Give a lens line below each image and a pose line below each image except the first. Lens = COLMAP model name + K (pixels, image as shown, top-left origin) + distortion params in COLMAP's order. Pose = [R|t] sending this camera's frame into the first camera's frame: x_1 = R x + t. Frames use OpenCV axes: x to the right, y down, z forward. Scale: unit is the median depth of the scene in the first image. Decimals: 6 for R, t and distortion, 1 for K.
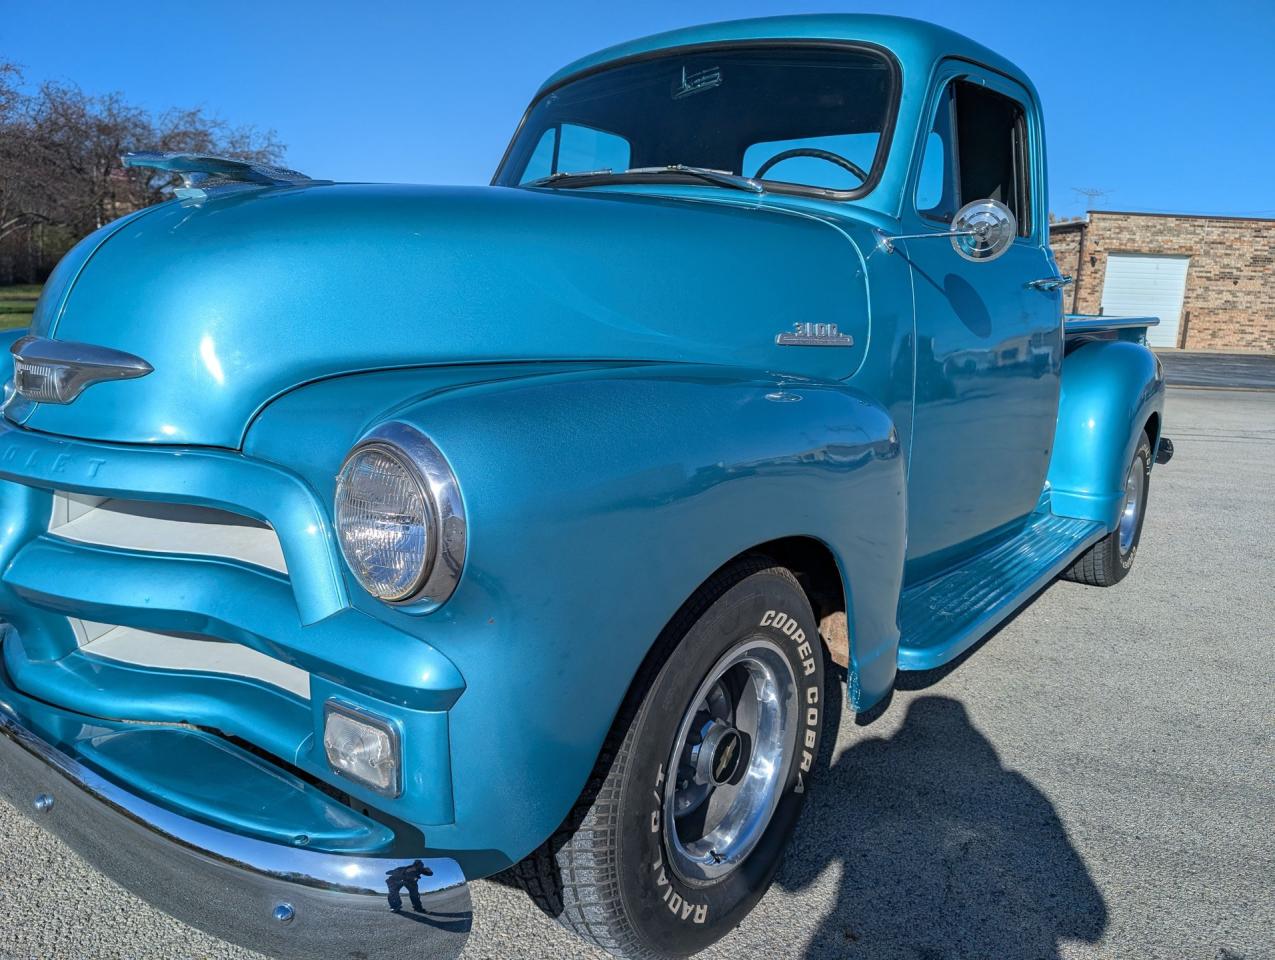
lens RADIAL K [[926.2, 0, 637.5], [0, 926.2, 480.0], [0, 0, 1]] dist [-0.022203, 0.036260]
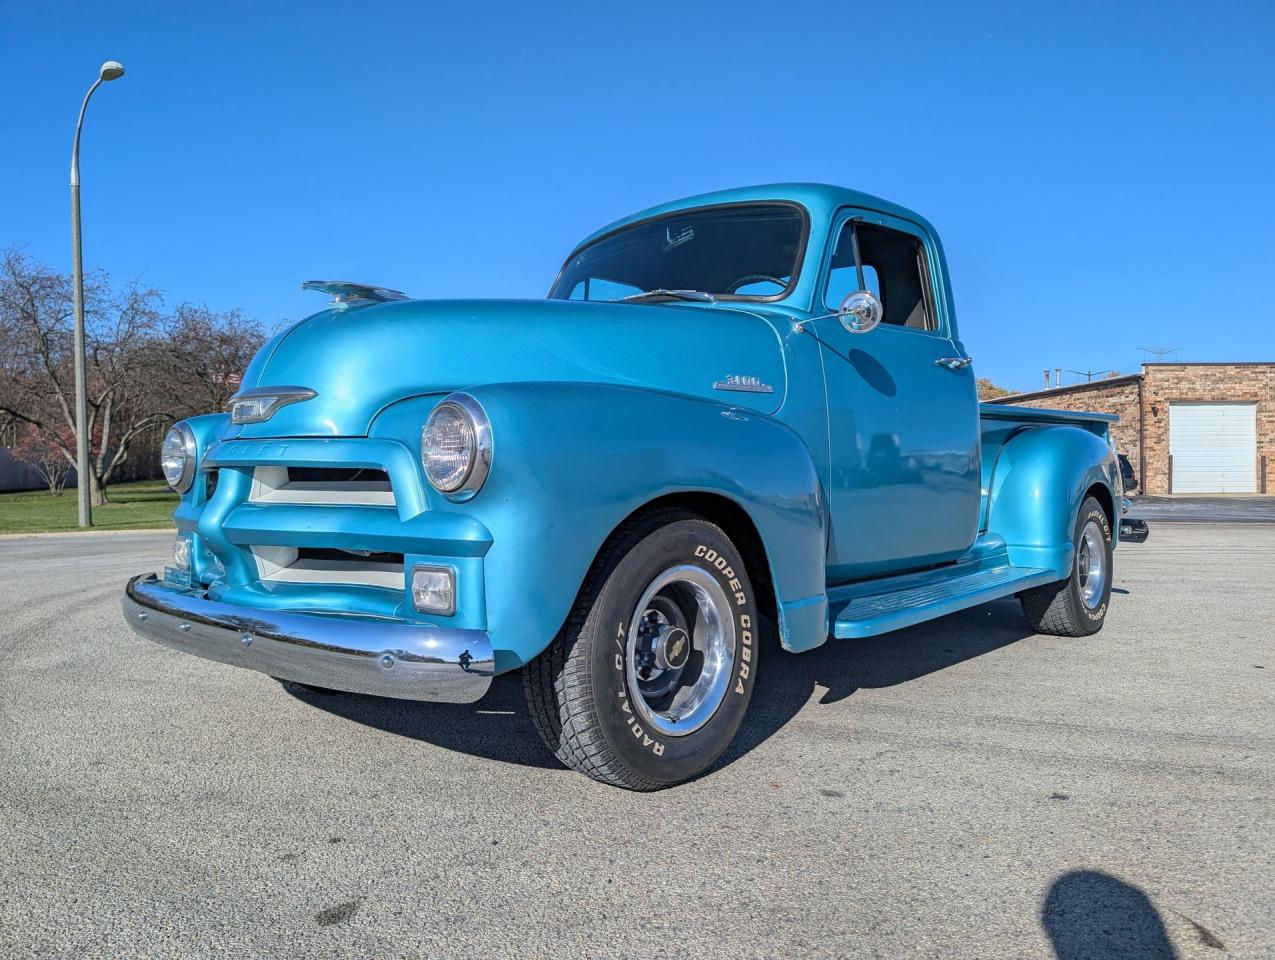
lens RADIAL K [[913.3, 0, 630.3], [0, 913.3, 472.2], [0, 0, 1]] dist [0.011794, -0.003033]
pose [[0.995442, -0.041737, -0.085756, 0.120771], [0.024118, 0.980096, -0.197056, 0.237213], [0.092274, 0.194089, 0.976634, -0.365435]]
